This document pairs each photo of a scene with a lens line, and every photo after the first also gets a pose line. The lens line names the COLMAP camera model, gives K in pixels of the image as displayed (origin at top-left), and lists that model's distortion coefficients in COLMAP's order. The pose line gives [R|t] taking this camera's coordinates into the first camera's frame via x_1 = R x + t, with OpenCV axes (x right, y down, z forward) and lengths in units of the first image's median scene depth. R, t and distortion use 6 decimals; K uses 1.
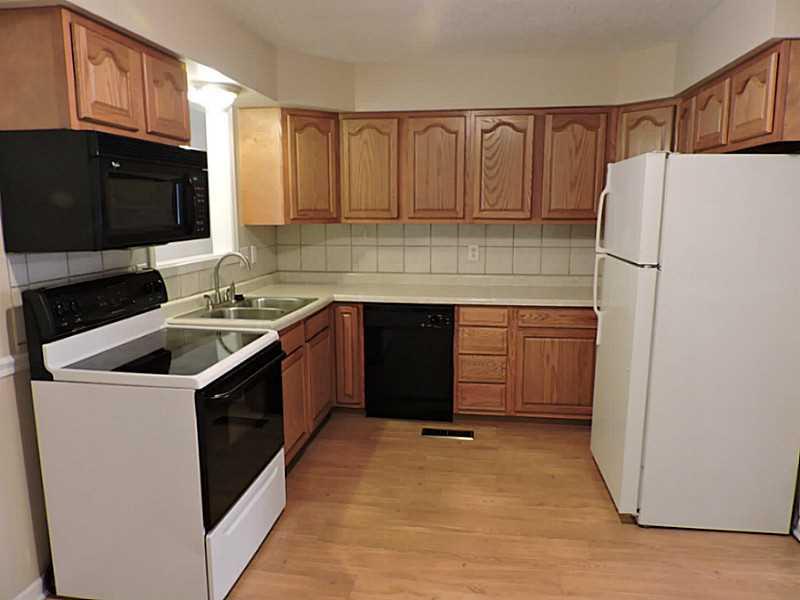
lens RADIAL K [[570.8, 0, 404.3], [0, 570.8, 302.2], [0, 0, 1]] dist [-0.012375, -0.003944]
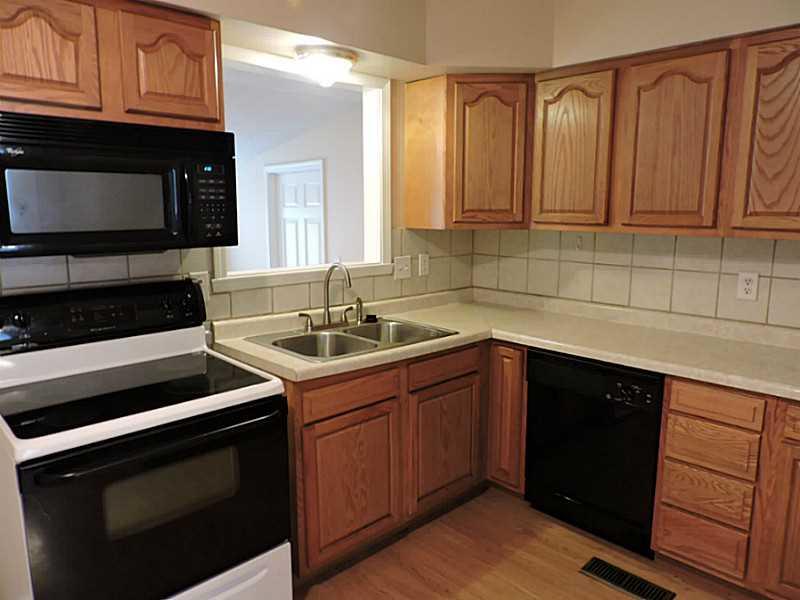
lens RADIAL K [[570.8, 0, 404.3], [0, 570.8, 302.2], [0, 0, 1]] dist [-0.012375, -0.003944]
pose [[0.794870, 0.104297, -0.597749, 0.213942], [-0.104333, 0.993937, 0.034686, -0.060018], [0.597742, 0.034794, 0.800933, 0.358946]]
